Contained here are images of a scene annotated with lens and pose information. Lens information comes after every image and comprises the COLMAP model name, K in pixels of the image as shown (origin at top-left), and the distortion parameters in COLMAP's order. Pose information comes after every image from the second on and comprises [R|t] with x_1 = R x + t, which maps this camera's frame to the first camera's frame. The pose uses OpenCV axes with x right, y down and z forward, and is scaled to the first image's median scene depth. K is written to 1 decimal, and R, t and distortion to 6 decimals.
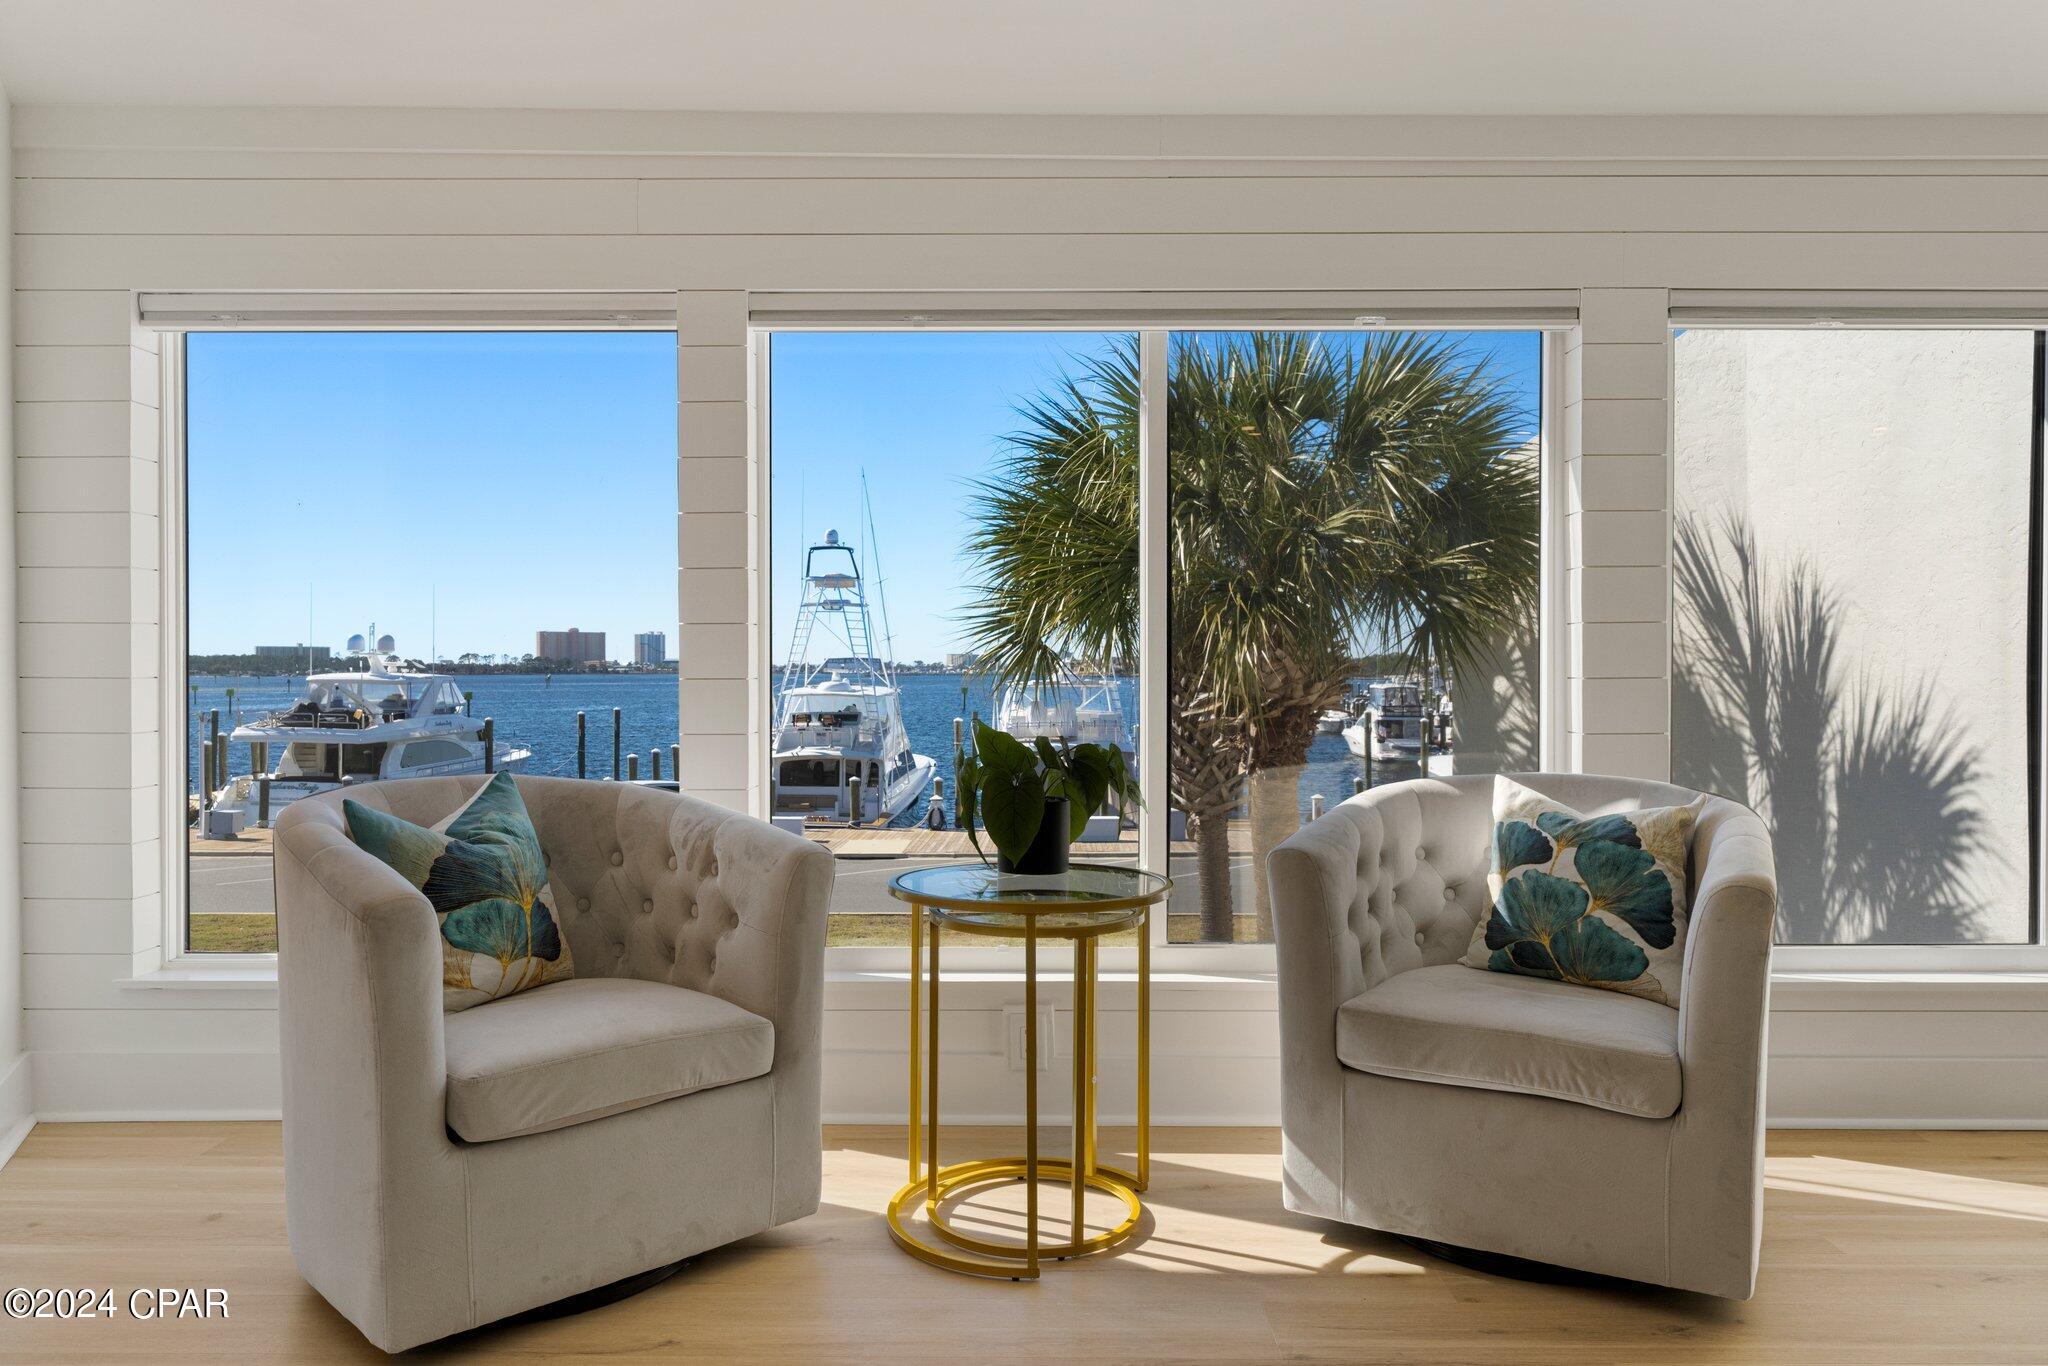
lens RADIAL K [[1382.9, 0, 1024.0], [0, 1382.9, 683.0], [0, 0, 1]] dist [0.005868, -0.033395]
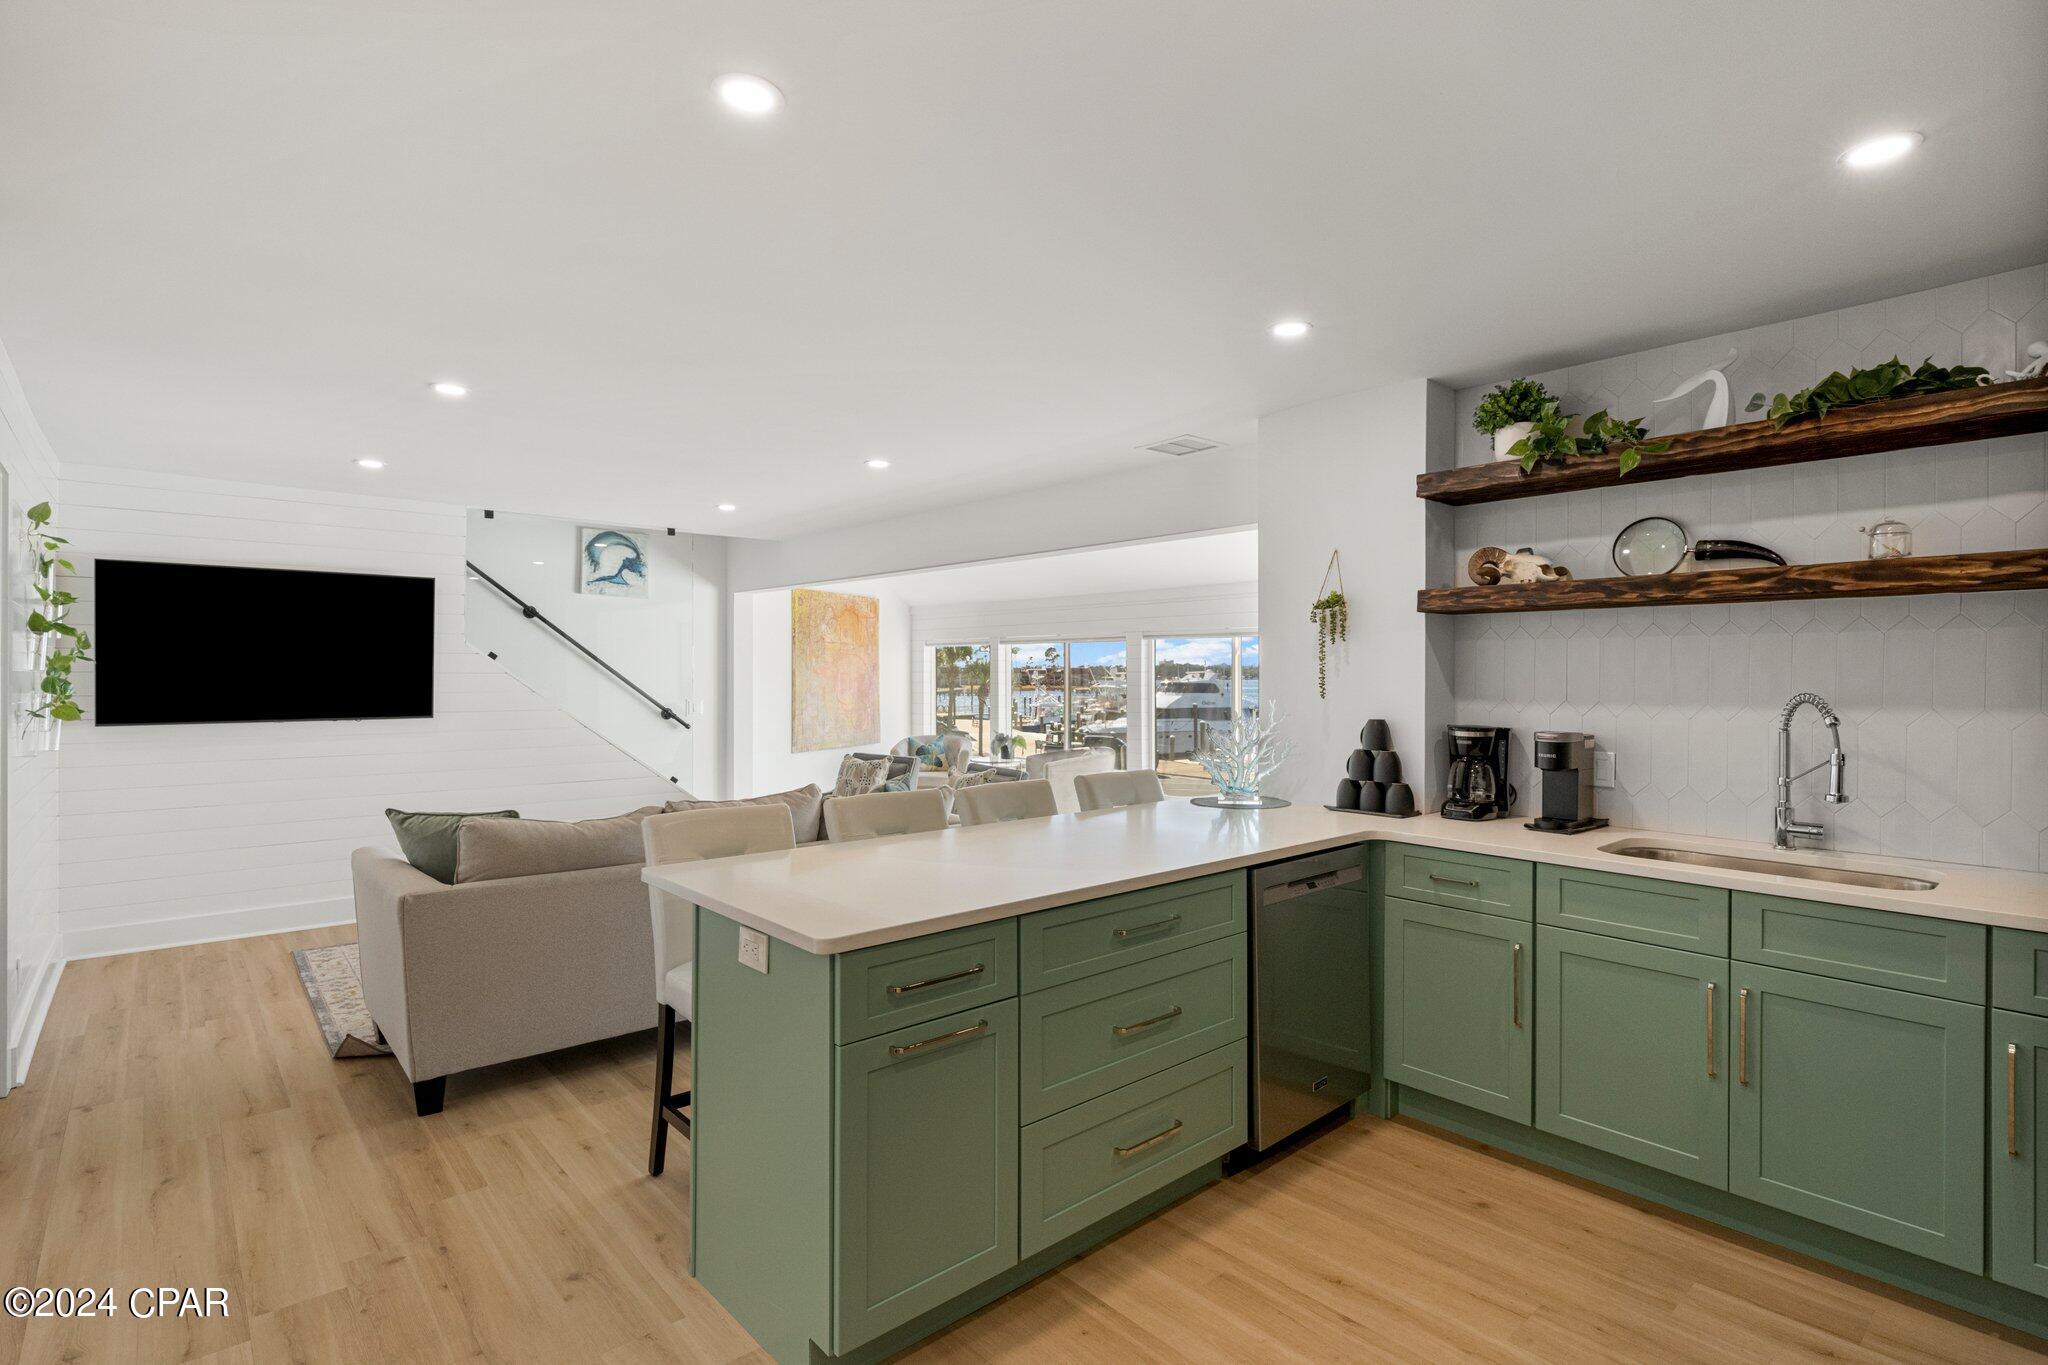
lens RADIAL K [[981.9, 0, 1026.4], [0, 981.9, 680.6], [0, 0, 1]] dist [-0.001056, -0.000235]
pose [[0.669195, 0.007476, -0.743049, 0.153151], [-0.010529, 0.999944, 0.000579, -0.008780], [0.743012, 0.007436, 0.669237, -0.077448]]
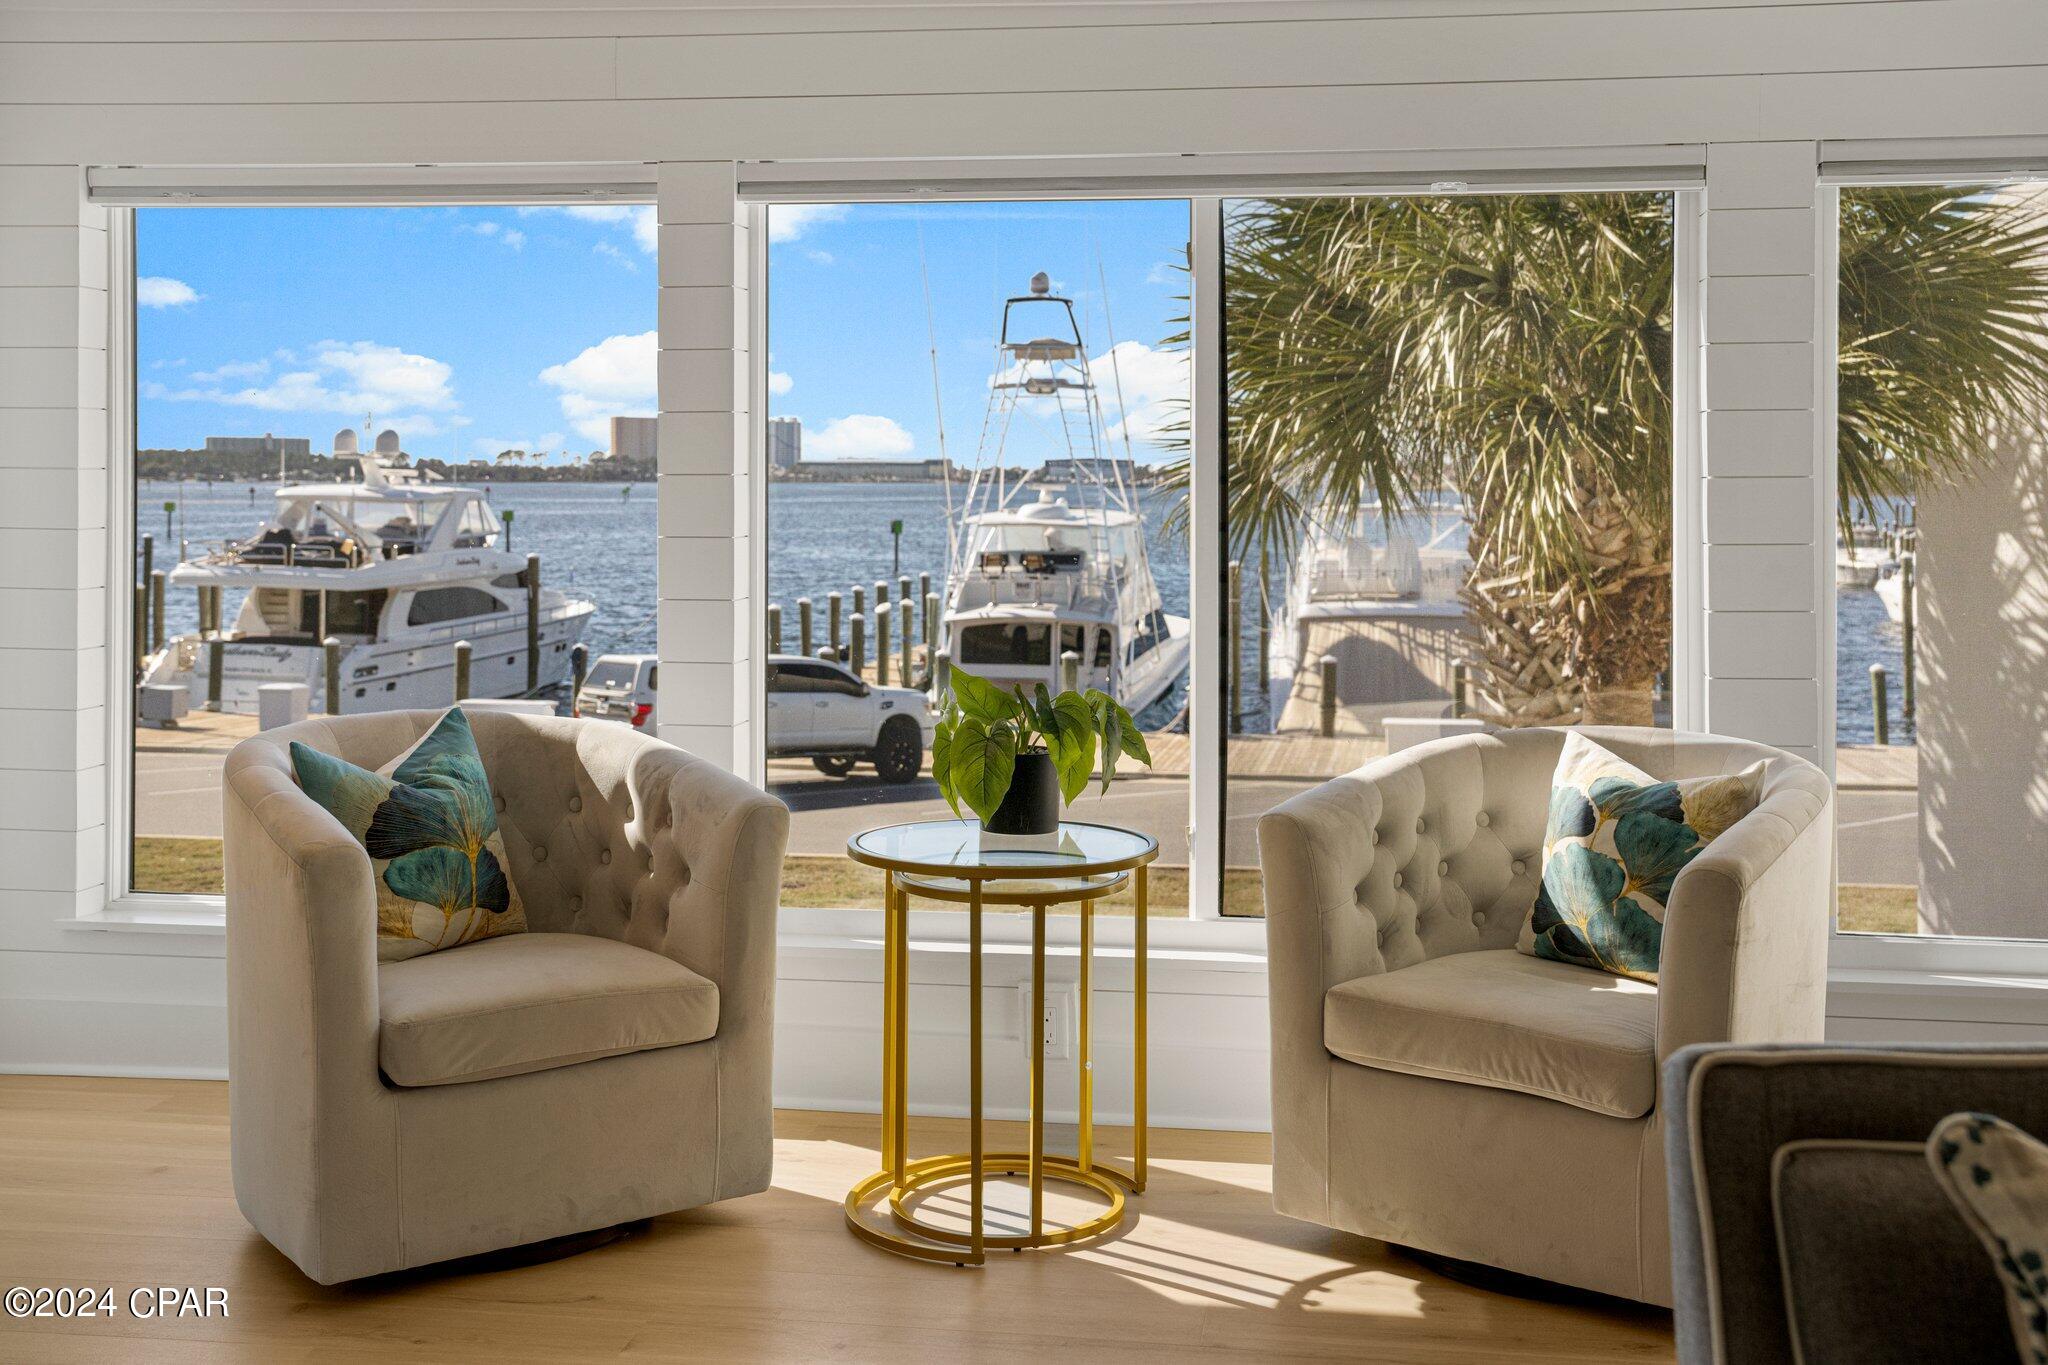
lens RADIAL K [[2195.4, 0, 1086.3], [0, 2195.4, 482.8], [0, 0, 1]] dist [-0.019421, -0.007440]
pose [[0.992184, 0.005889, -0.124647, 0.012471], [-0.006785, 0.999954, -0.006771, -0.004418], [0.124601, 0.007563, 0.992178, -0.022623]]
